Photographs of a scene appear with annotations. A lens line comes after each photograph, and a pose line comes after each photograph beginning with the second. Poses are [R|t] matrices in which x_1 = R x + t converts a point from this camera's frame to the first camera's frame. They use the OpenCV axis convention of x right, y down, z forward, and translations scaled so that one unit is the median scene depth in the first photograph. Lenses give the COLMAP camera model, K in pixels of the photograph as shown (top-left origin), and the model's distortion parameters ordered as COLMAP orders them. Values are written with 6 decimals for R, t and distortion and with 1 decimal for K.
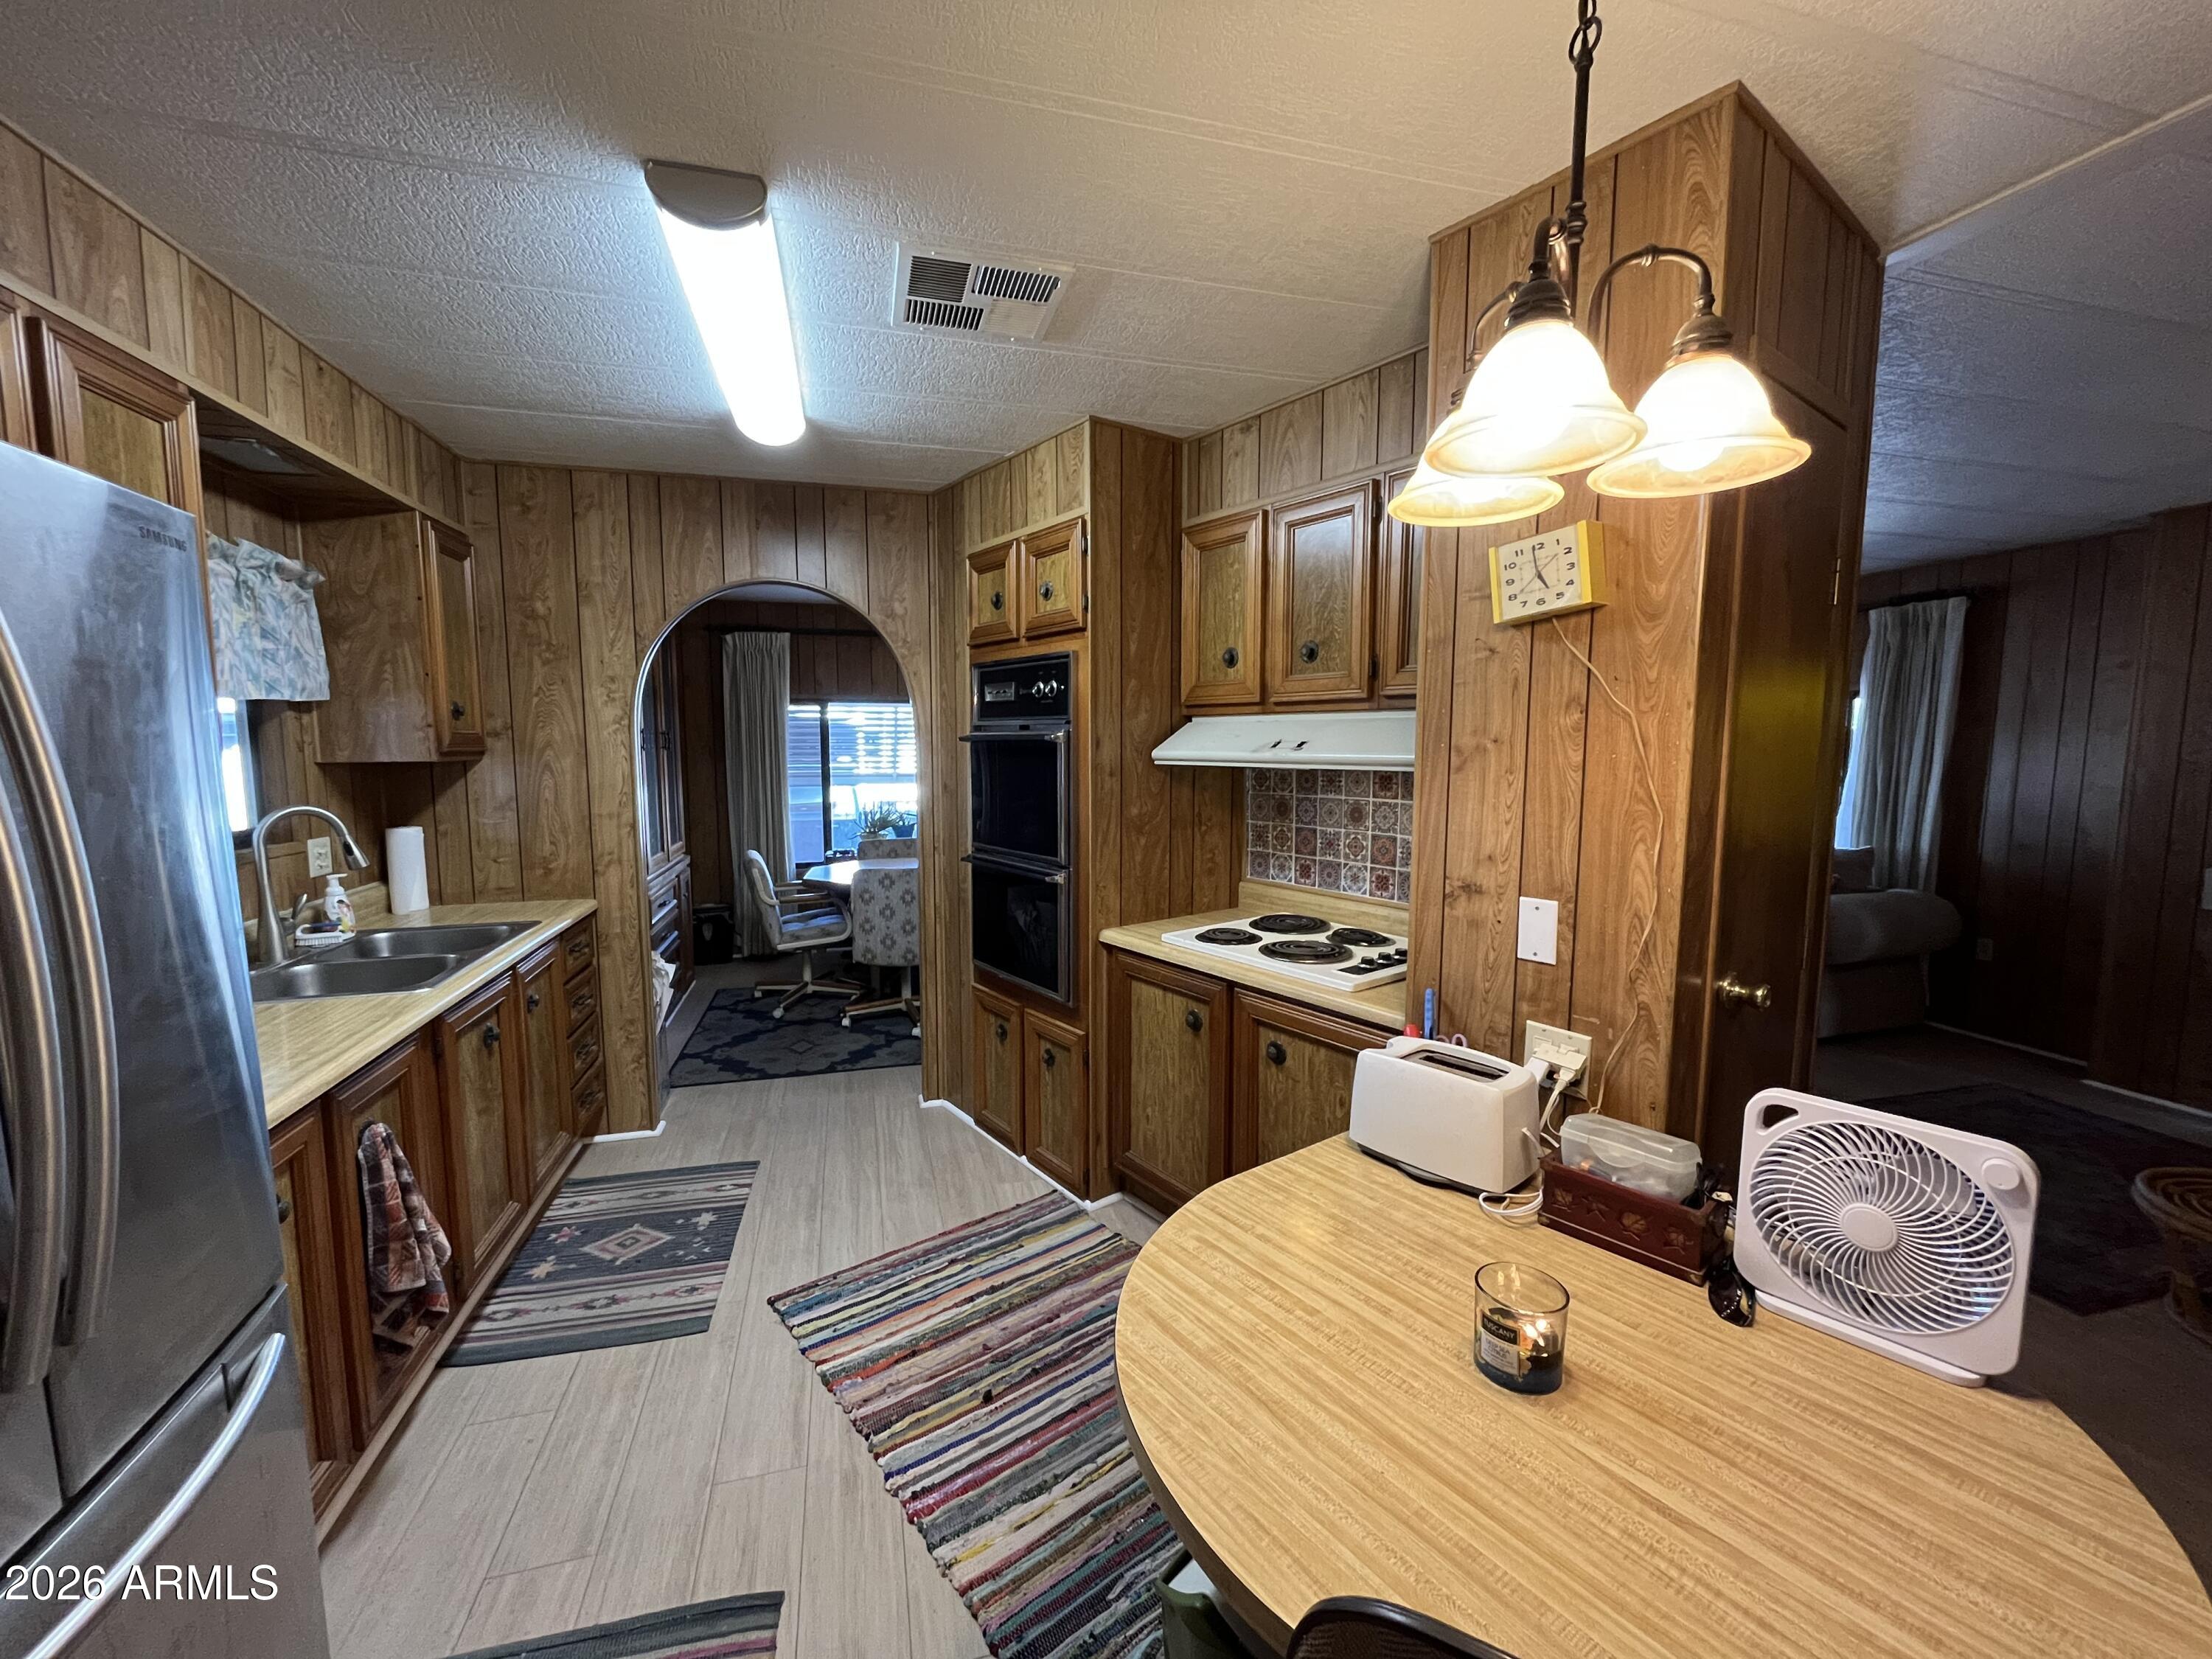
lens RADIAL K [[894.8, 0, 1101.3], [0, 894.8, 832.1], [0, 0, 1]] dist [-0.004361, 0.000376]
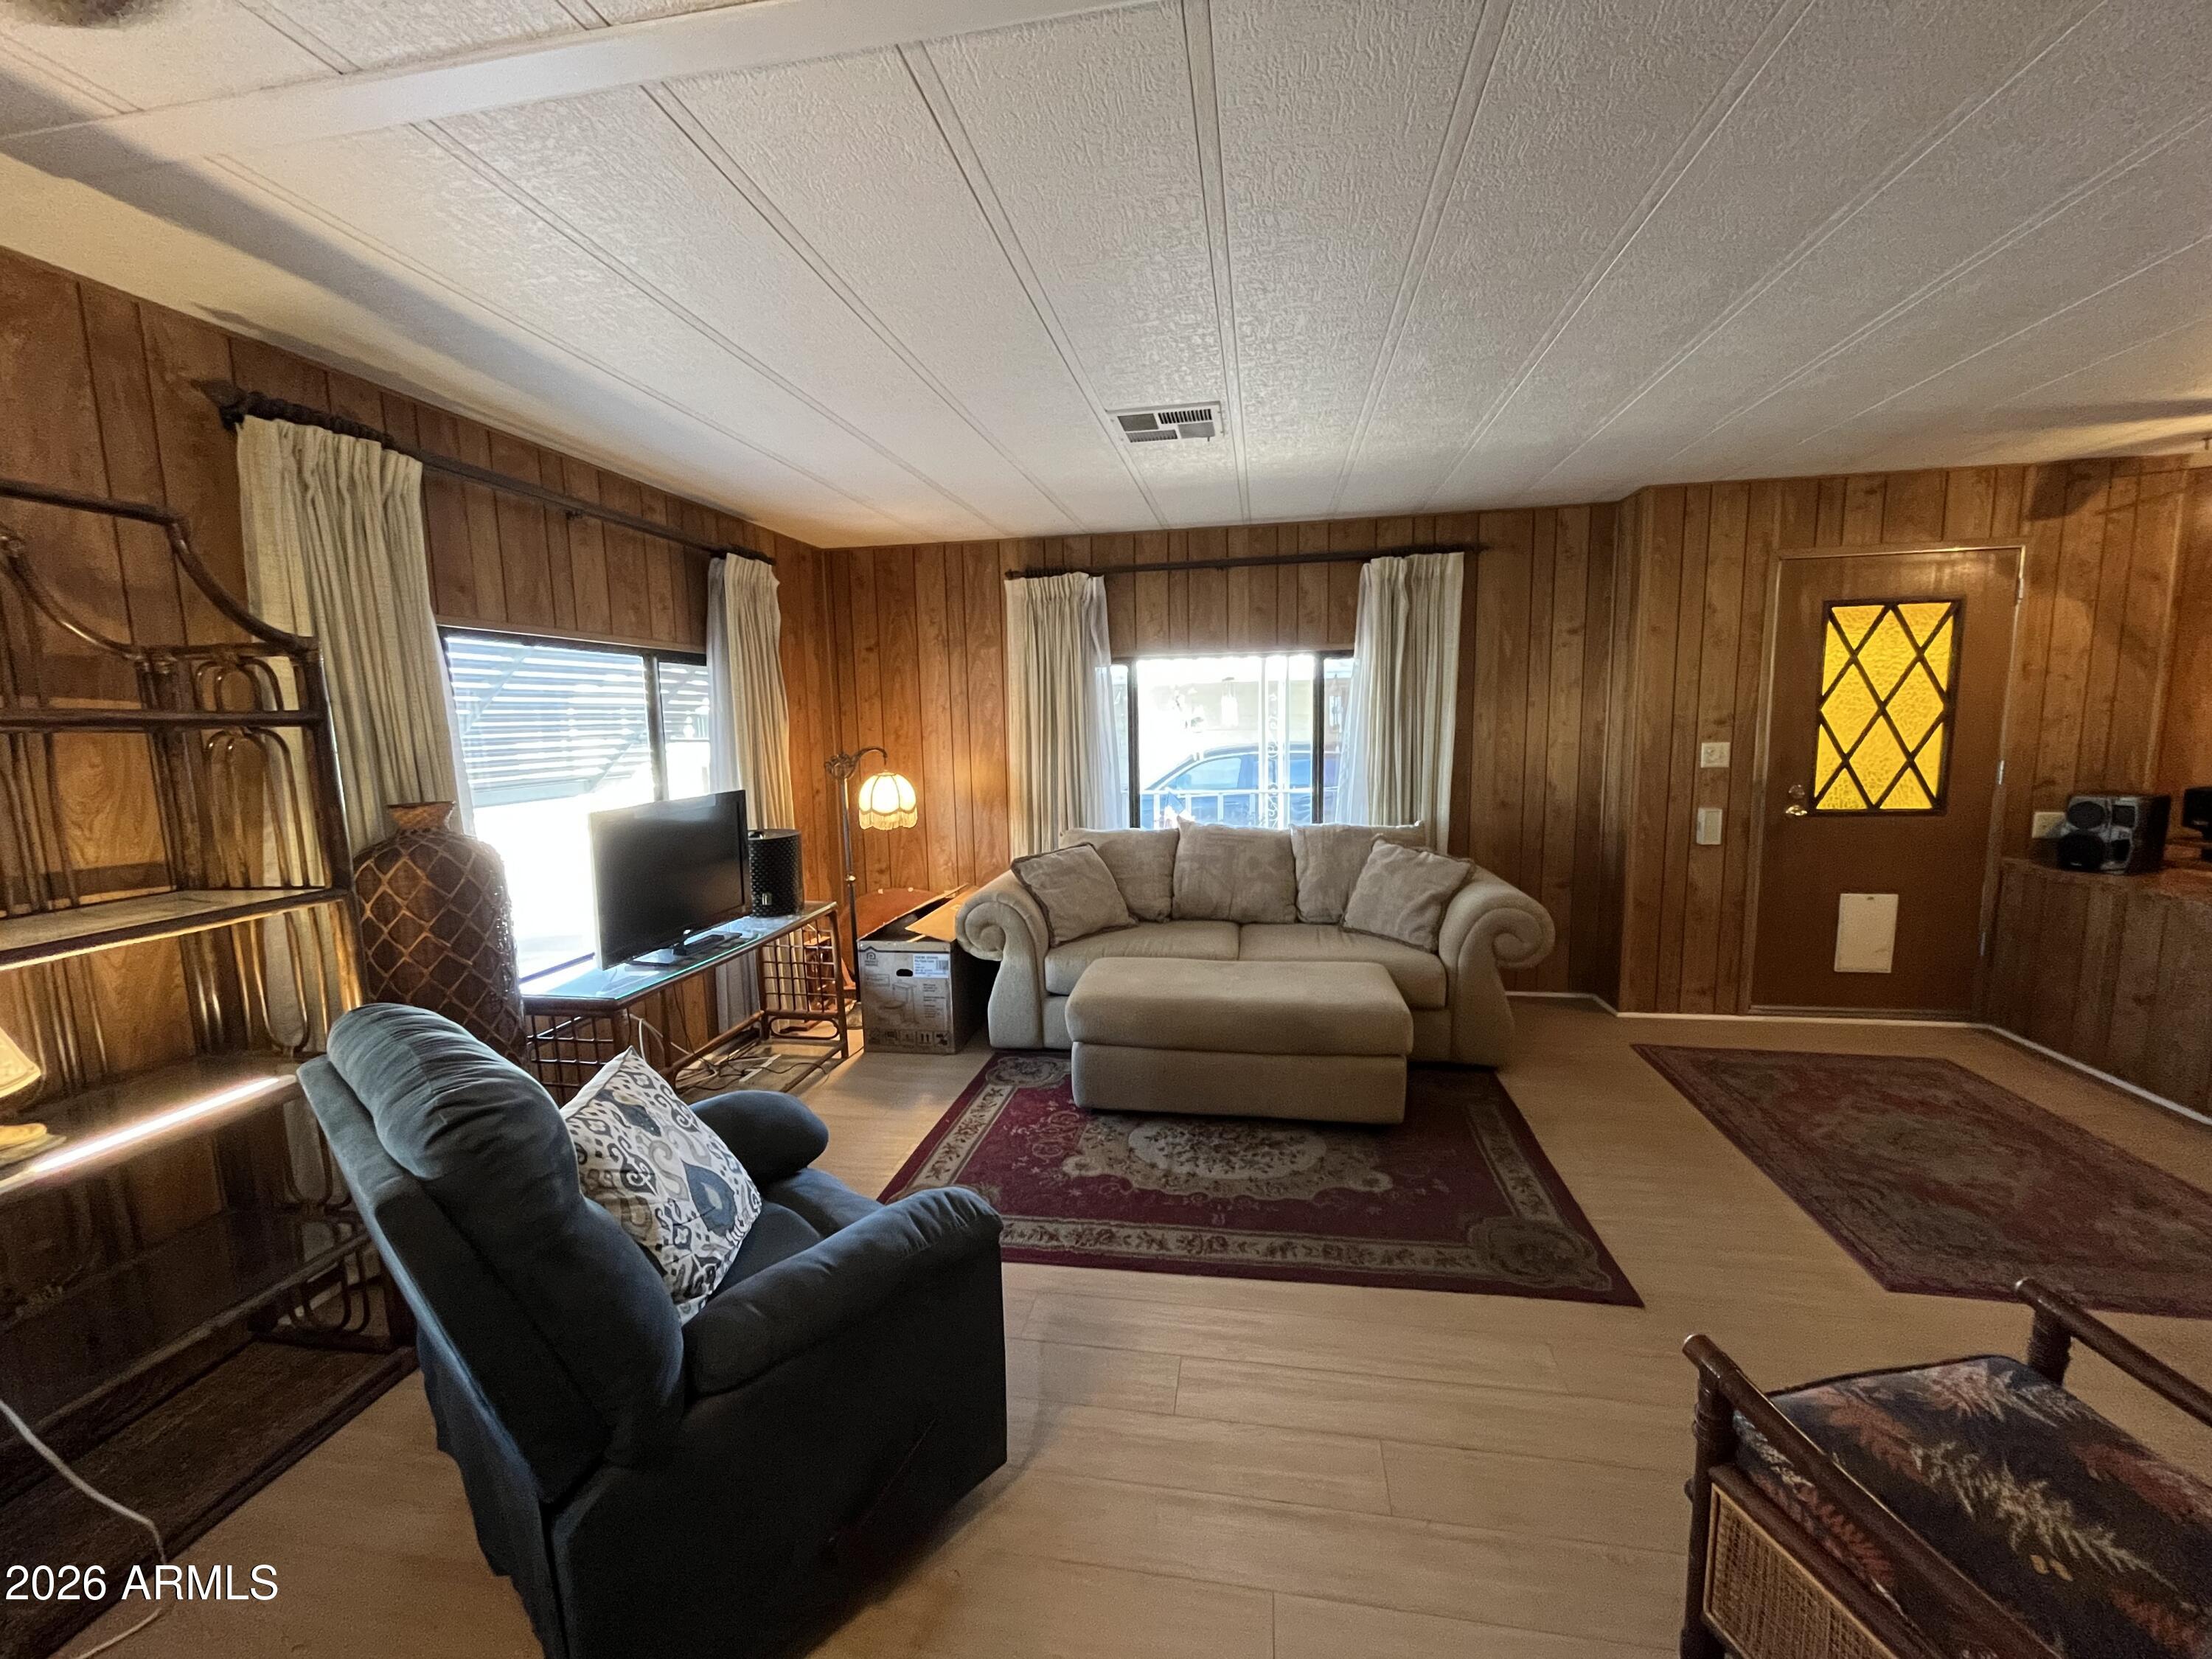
lens RADIAL K [[894.8, 0, 1103.8], [0, 894.8, 831.3], [0, 0, 1]] dist [-0.004361, 0.000376]
pose [[0.431371, -0.124636, 0.893524, -0.098211], [0.111521, 0.990182, 0.084279, -0.090351], [-0.895256, 0.063291, 0.441035, 0.934680]]
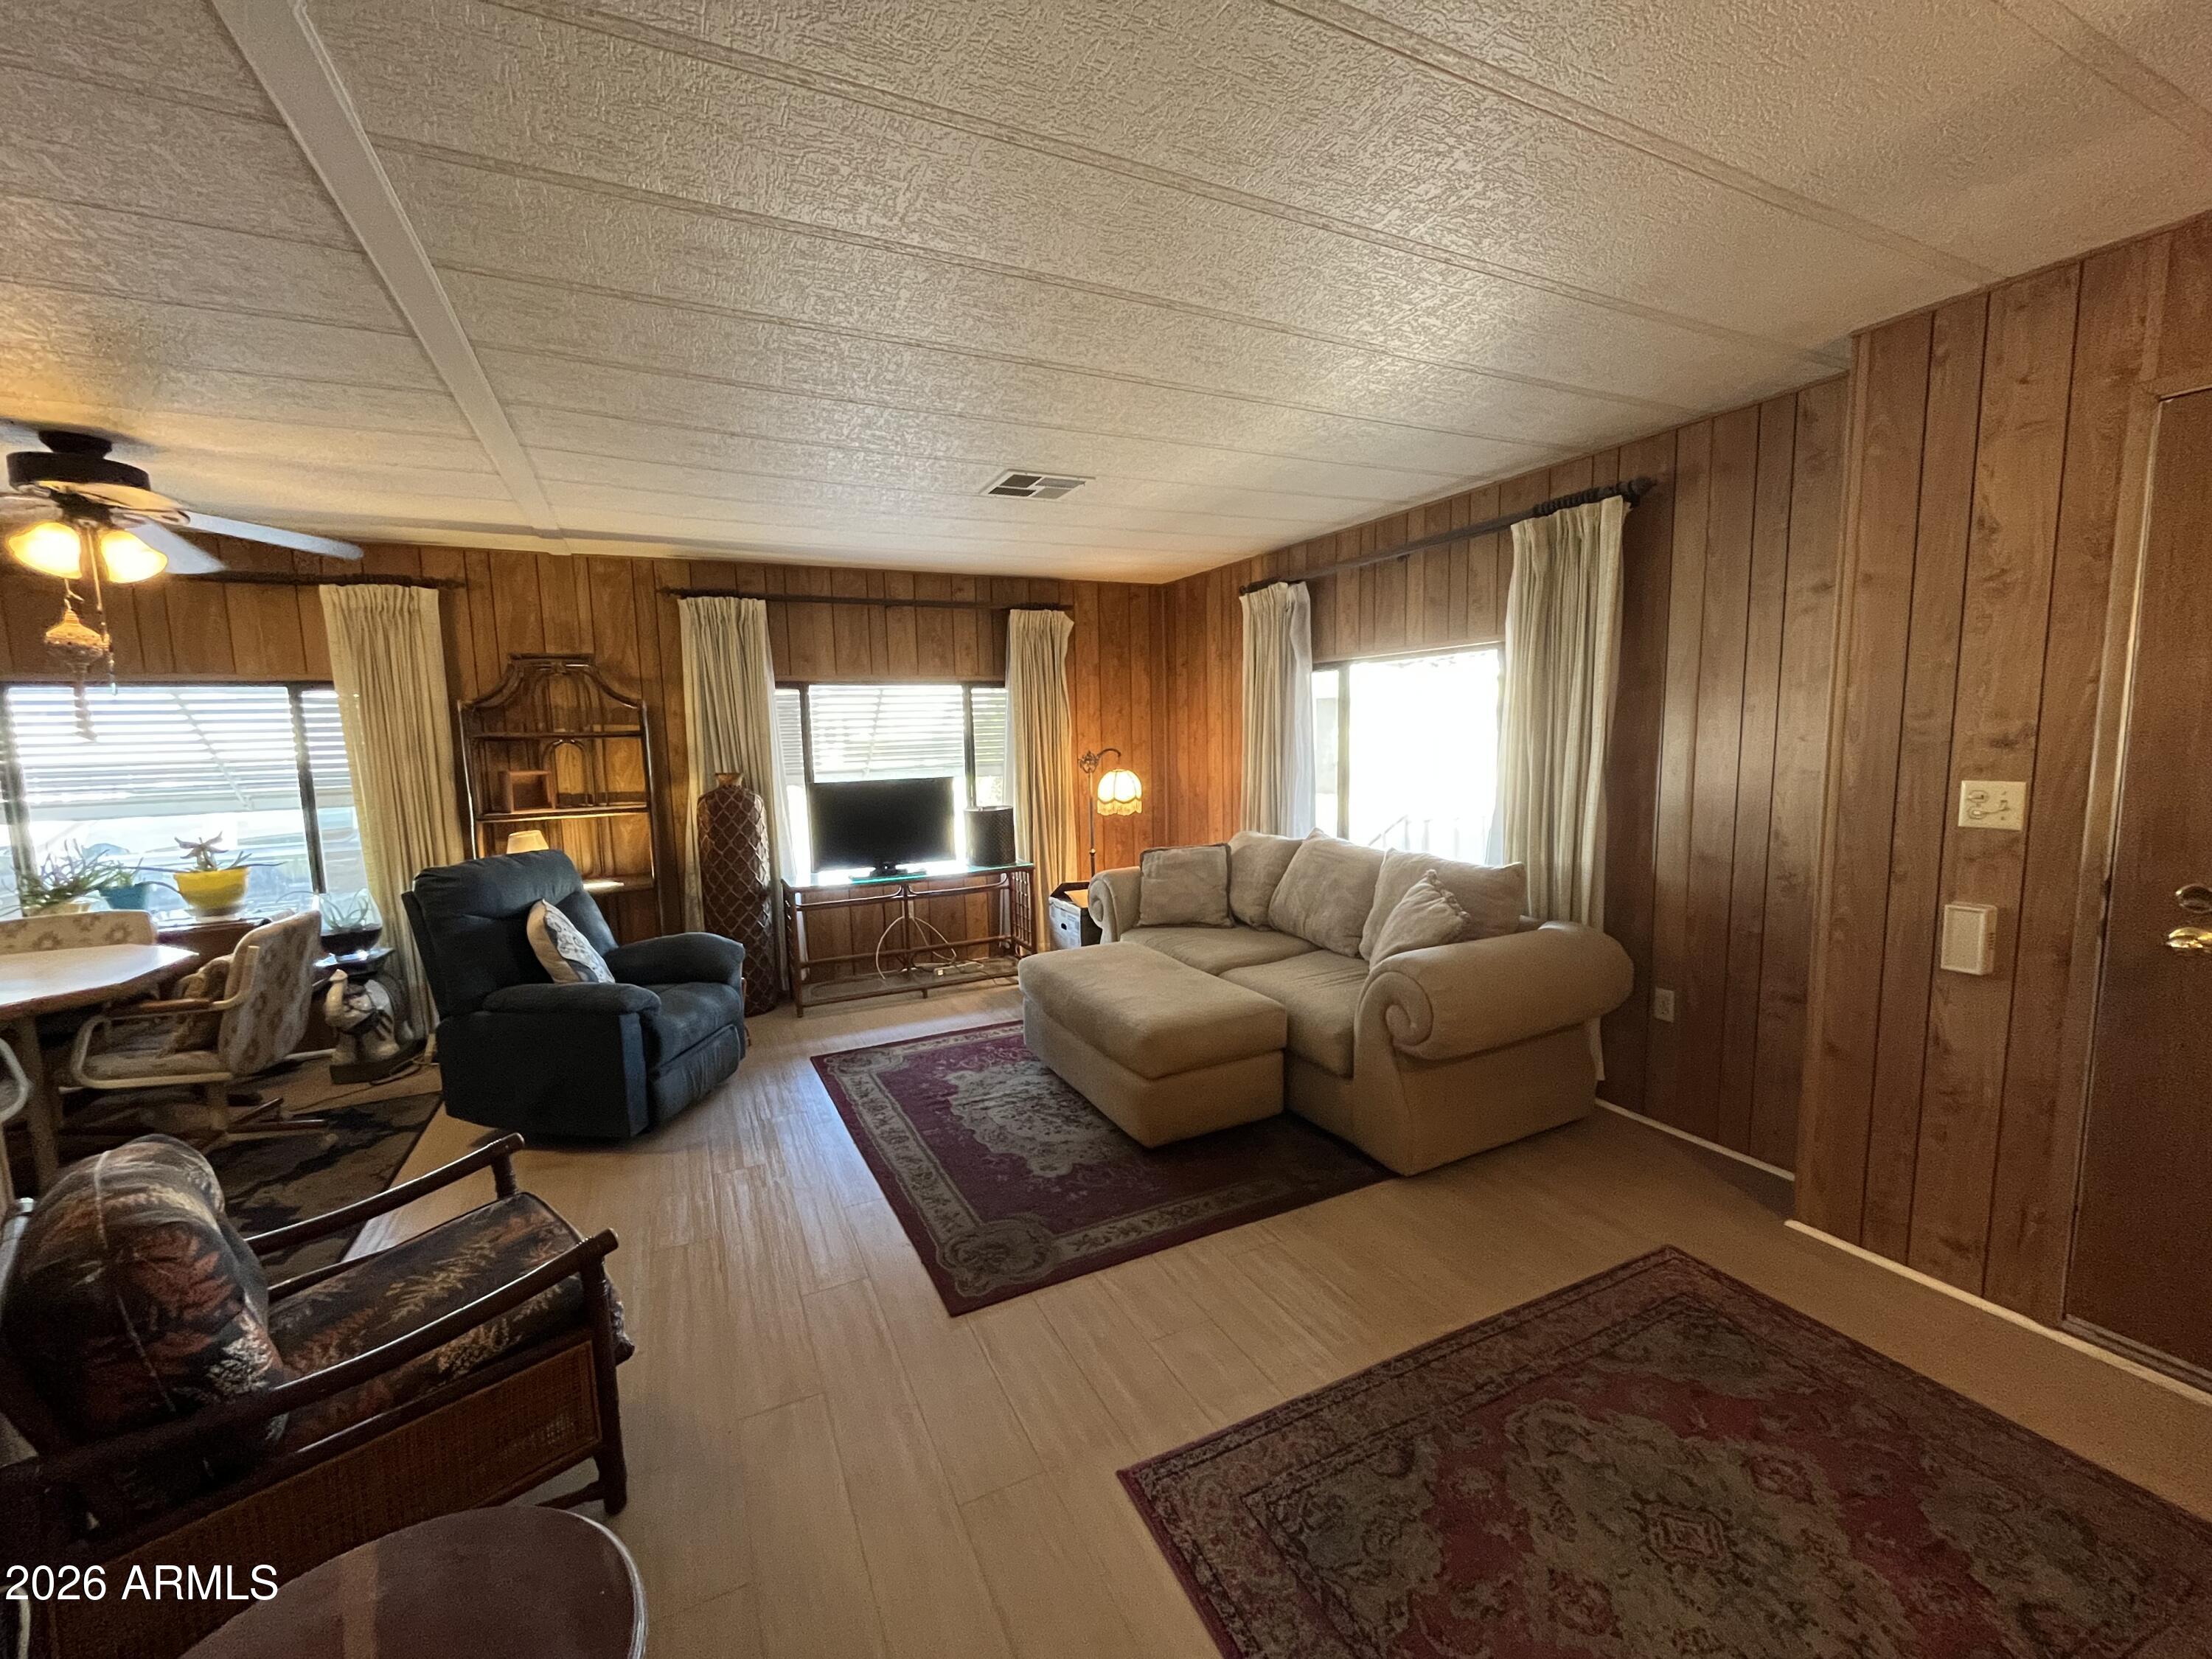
lens RADIAL K [[894.8, 0, 1105.4], [0, 894.8, 830.6], [0, 0, 1]] dist [-0.004361, 0.000376]
pose [[0.982262, -0.046172, 0.181738, 0.440864], [0.043892, 0.998899, 0.016551, -0.036419], [-0.182303, -0.008280, 0.983208, 0.393256]]
